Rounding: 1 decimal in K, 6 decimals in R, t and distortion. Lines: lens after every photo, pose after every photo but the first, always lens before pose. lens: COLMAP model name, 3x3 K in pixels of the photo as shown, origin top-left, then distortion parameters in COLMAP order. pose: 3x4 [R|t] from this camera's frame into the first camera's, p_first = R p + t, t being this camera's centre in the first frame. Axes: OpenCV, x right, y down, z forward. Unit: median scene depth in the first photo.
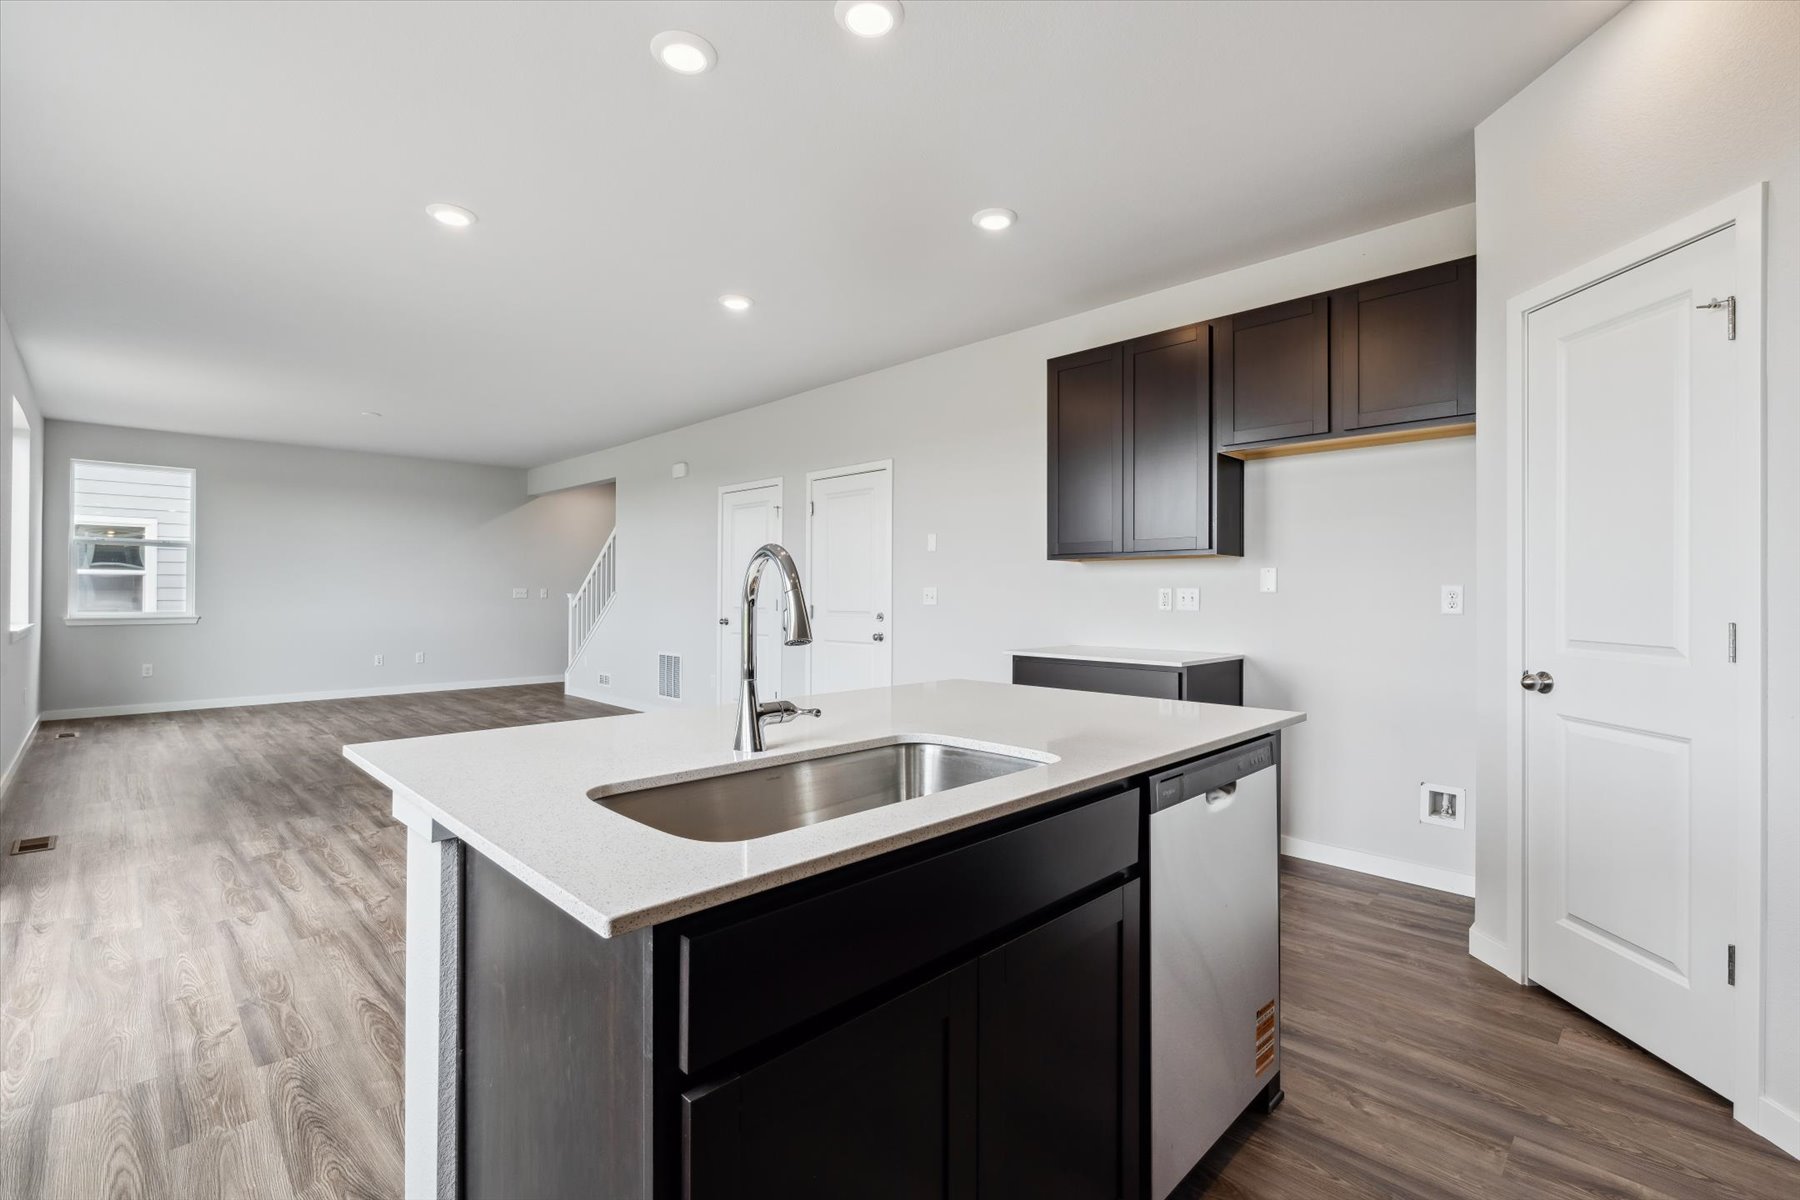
lens RADIAL K [[779.1, 0, 910.5], [0, 779.1, 607.6], [0, 0, 1]] dist [-0.004366, 0.000028]
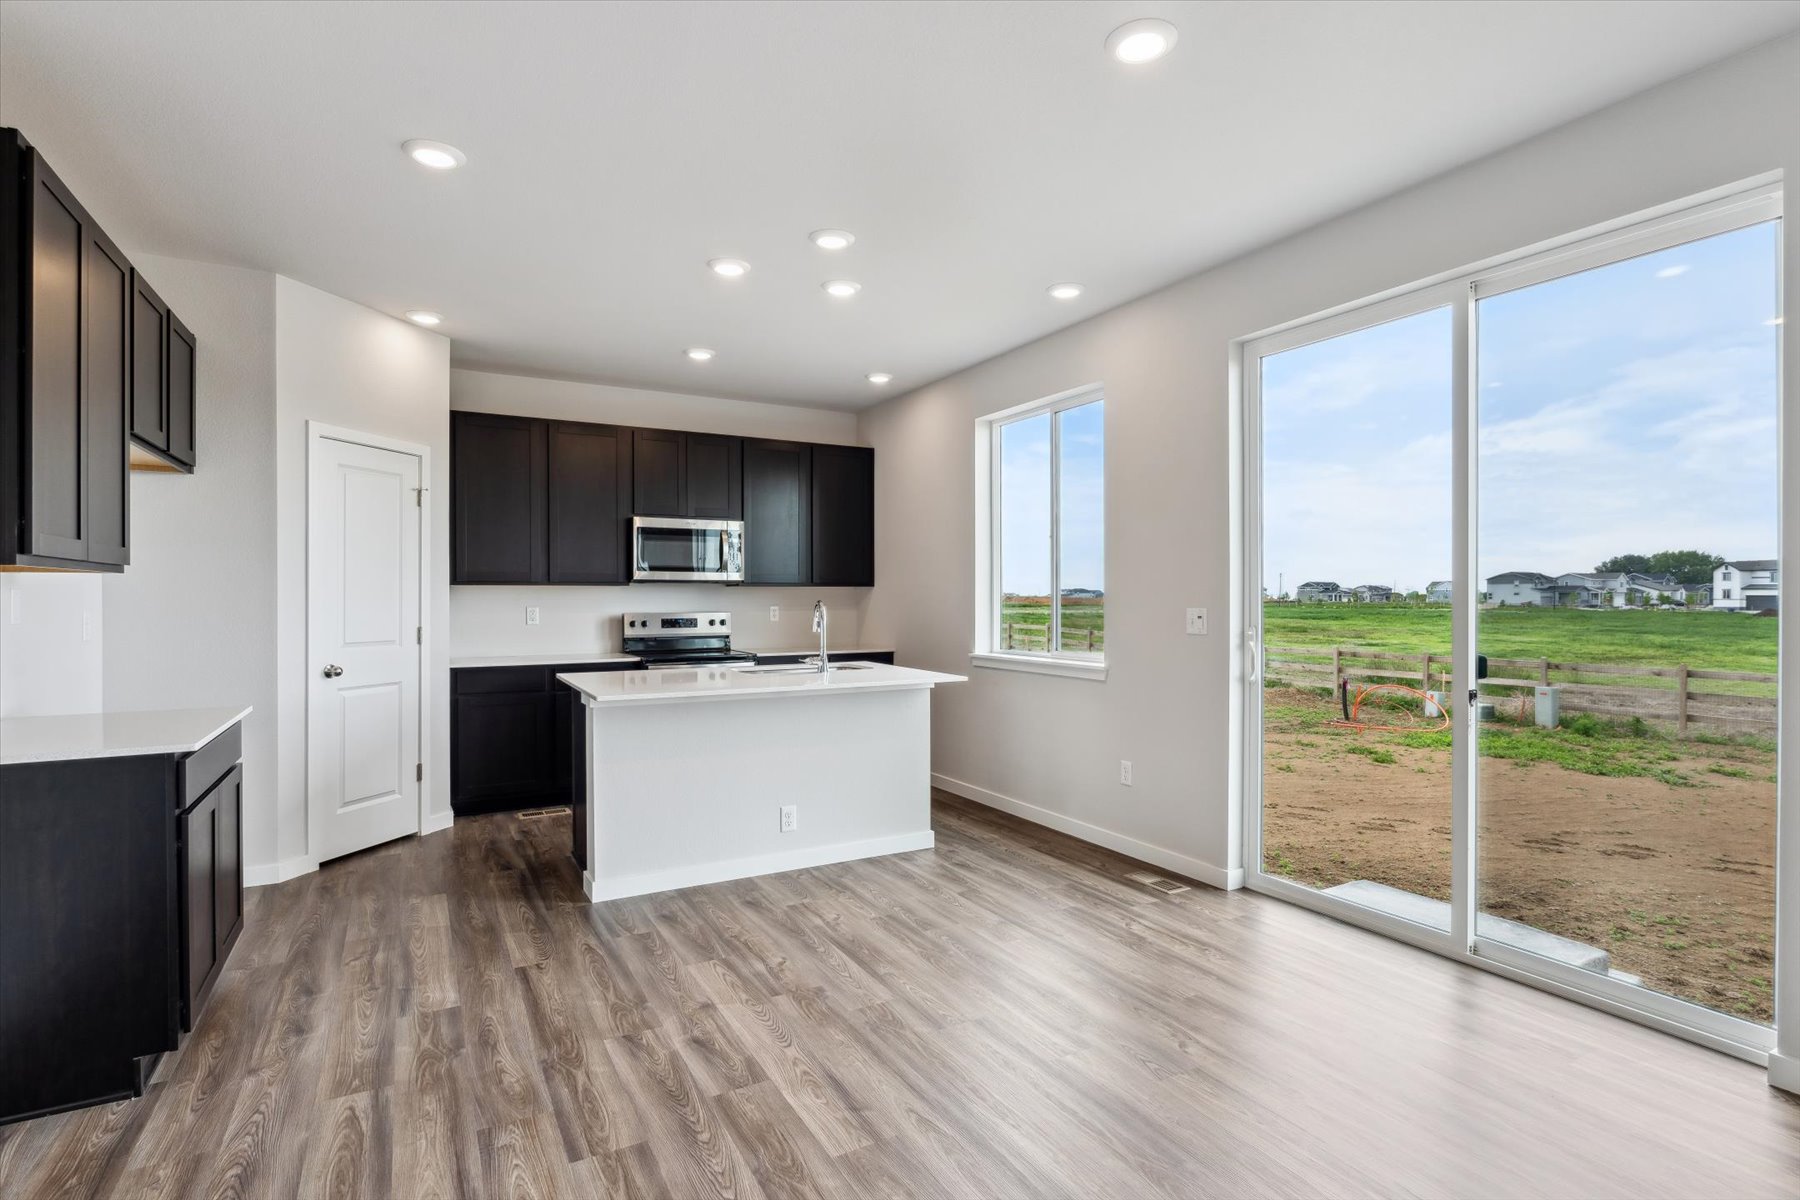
lens RADIAL K [[887.9, 0, 907.9], [0, 887.9, 593.9], [0, 0, 1]] dist [-0.004202, 0.000807]
pose [[-0.961145, -0.001702, 0.276040, -0.640342], [0.002698, 0.999875, 0.015559, -0.067533], [-0.276032, 0.015699, -0.961020, 1.827730]]
